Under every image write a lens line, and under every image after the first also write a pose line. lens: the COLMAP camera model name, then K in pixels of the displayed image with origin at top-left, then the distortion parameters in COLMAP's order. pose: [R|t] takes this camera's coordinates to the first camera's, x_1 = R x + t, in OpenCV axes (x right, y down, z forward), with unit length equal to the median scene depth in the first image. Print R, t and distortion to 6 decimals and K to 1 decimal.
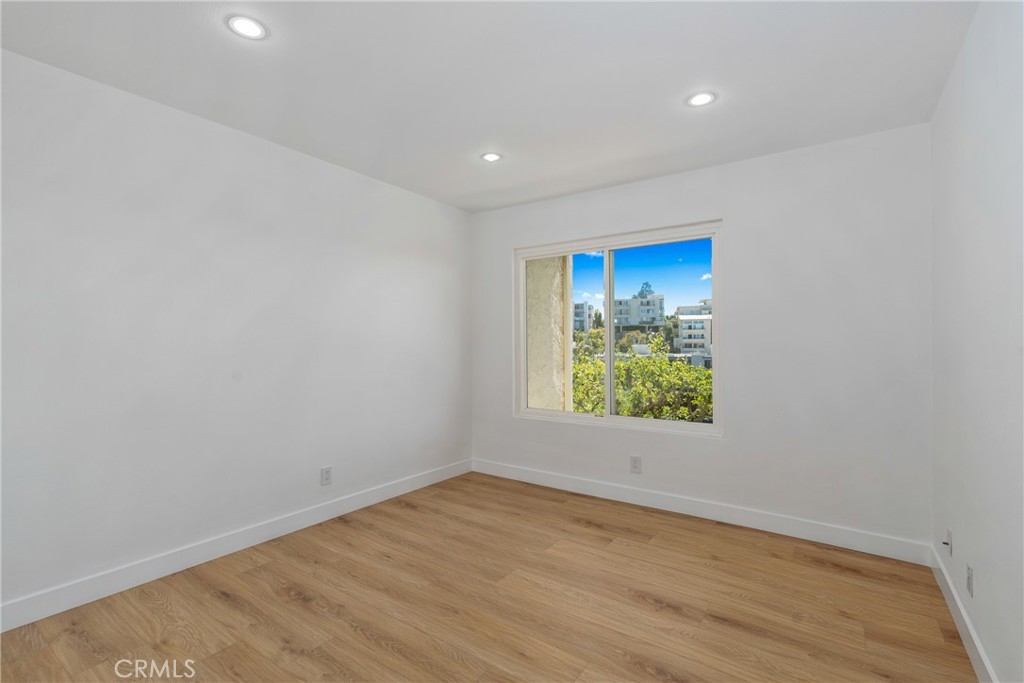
lens RADIAL K [[460.0, 0, 512.7], [0, 460.0, 340.6], [0, 0, 1]] dist [-0.001602, -0.000169]
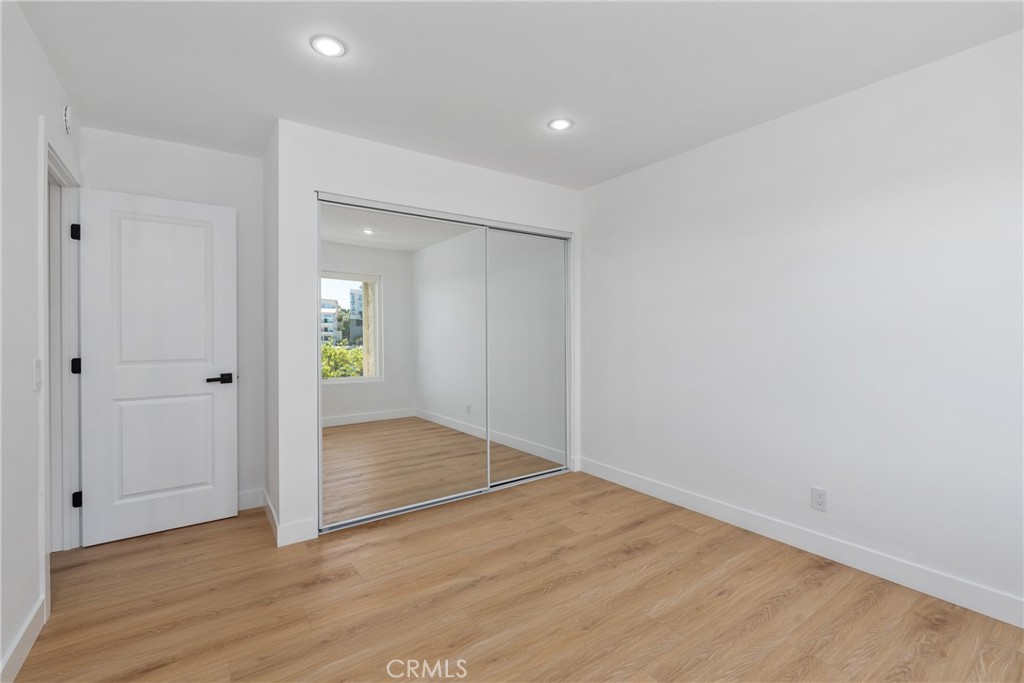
lens RADIAL K [[460.0, 0, 512.7], [0, 460.0, 340.6], [0, 0, 1]] dist [-0.001602, -0.000169]
pose [[-0.322859, 0.021380, -0.946206, 0.679803], [0.000160, 0.999746, 0.022536, 0.008745], [0.946447, 0.007124, -0.322781, 1.030678]]
